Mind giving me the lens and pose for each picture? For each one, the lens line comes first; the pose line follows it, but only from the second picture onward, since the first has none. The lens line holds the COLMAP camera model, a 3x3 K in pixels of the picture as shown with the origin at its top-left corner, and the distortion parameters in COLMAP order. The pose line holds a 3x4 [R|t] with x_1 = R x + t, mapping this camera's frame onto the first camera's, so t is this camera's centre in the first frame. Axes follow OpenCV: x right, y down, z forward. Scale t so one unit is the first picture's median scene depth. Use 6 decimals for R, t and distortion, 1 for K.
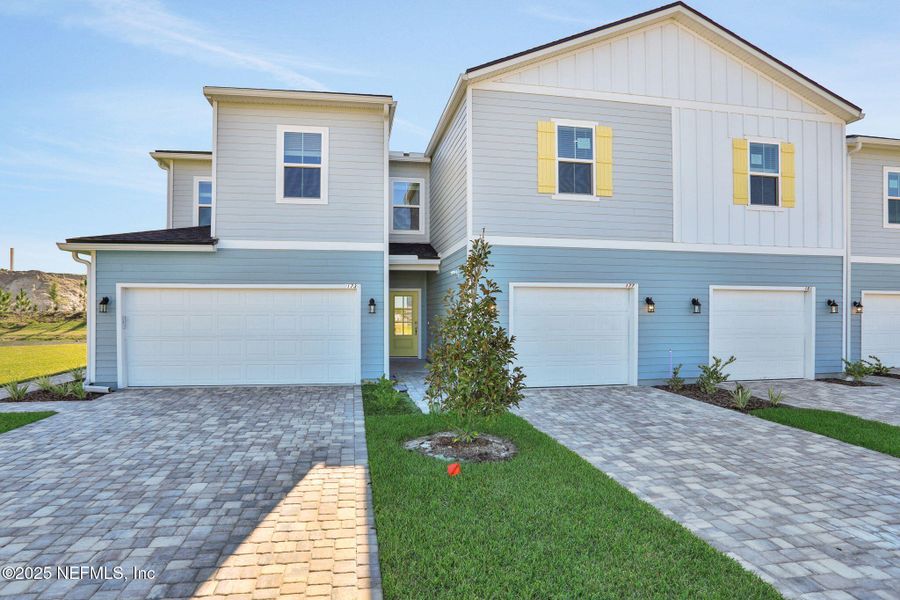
lens RADIAL K [[465.3, 0, 450.0], [0, 465.3, 319.0], [0, 0, 1]] dist [-0.075447, 0.033393]
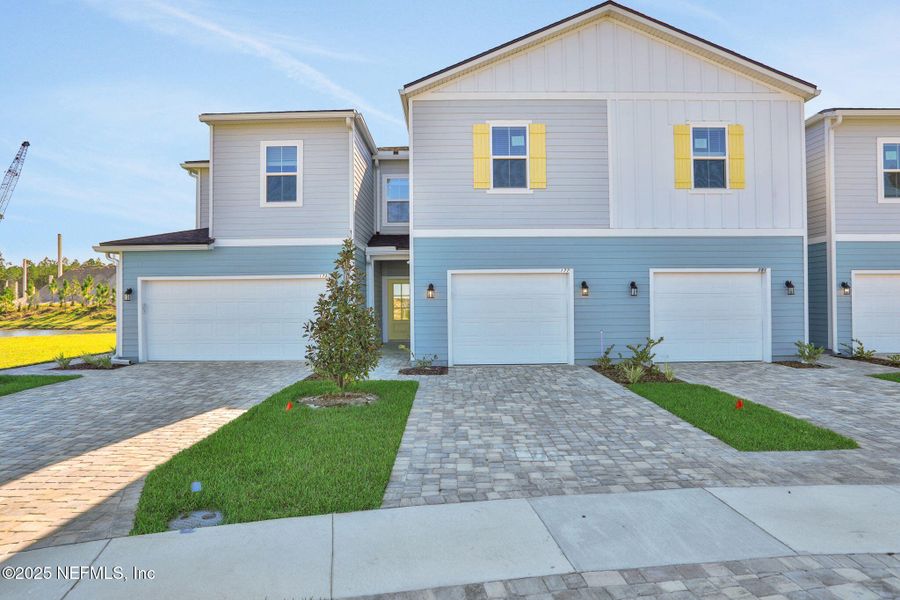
lens RADIAL K [[476.6, 0, 427.1], [0, 476.6, 301.0], [0, 0, 1]] dist [-0.070596, 0.031035]
pose [[0.986696, -0.009701, -0.162287, 0.249413], [0.007466, 0.999869, -0.014374, 0.010701], [0.162405, 0.012971, 0.986639, -0.131892]]
